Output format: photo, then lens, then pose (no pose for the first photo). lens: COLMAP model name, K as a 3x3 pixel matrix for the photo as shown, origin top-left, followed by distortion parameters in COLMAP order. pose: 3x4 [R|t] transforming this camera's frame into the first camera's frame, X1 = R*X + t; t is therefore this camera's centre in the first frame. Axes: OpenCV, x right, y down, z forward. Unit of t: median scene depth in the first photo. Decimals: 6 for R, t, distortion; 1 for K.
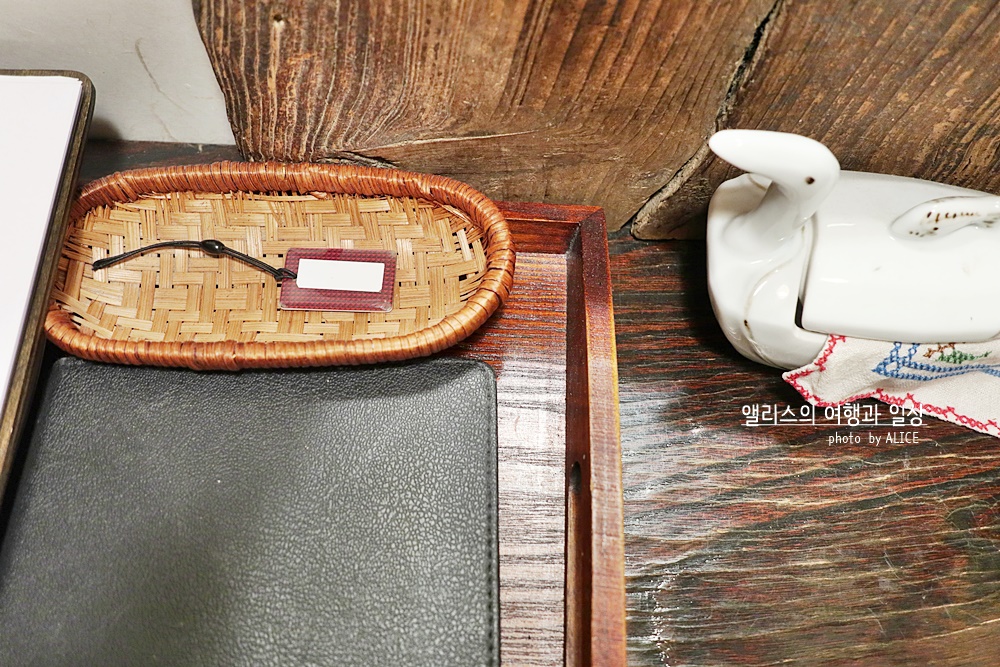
lens RADIAL K [[997.1, 0, 498.8], [0, 997.1, 332.1], [0, 0, 1]] dist [0.012921, 0.000000]
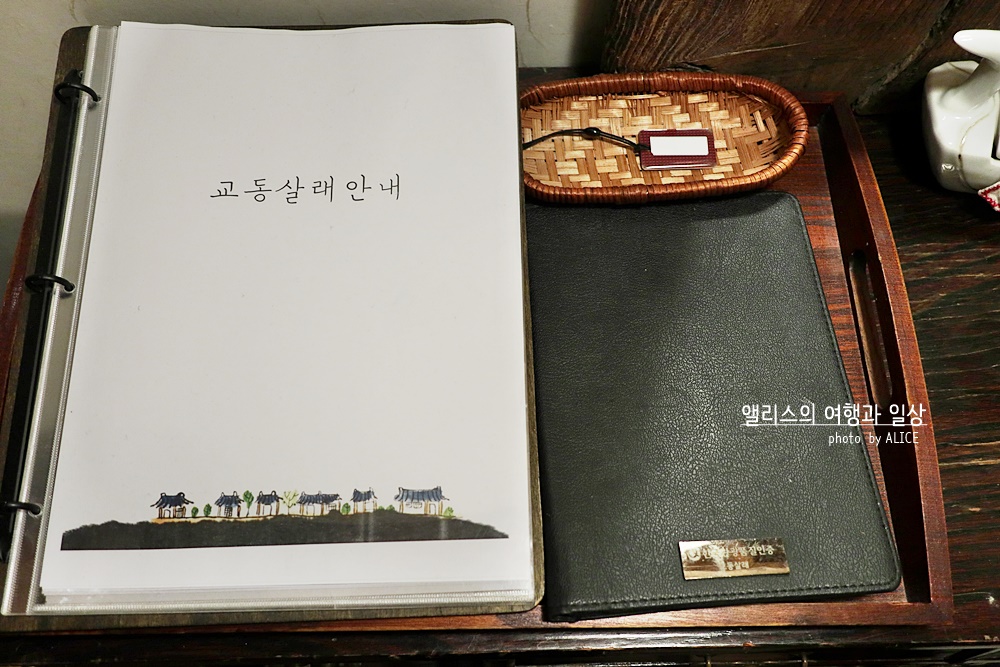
lens RADIAL K [[997.1, 0, 501.3], [0, 997.1, 334.8], [0, 0, 1]] dist [0.012921, 0.000000]
pose [[0.998339, -0.056688, 0.010315, -0.467494], [0.056027, 0.996865, 0.055870, 0.131139], [-0.013450, -0.055199, 0.998385, -0.534430]]
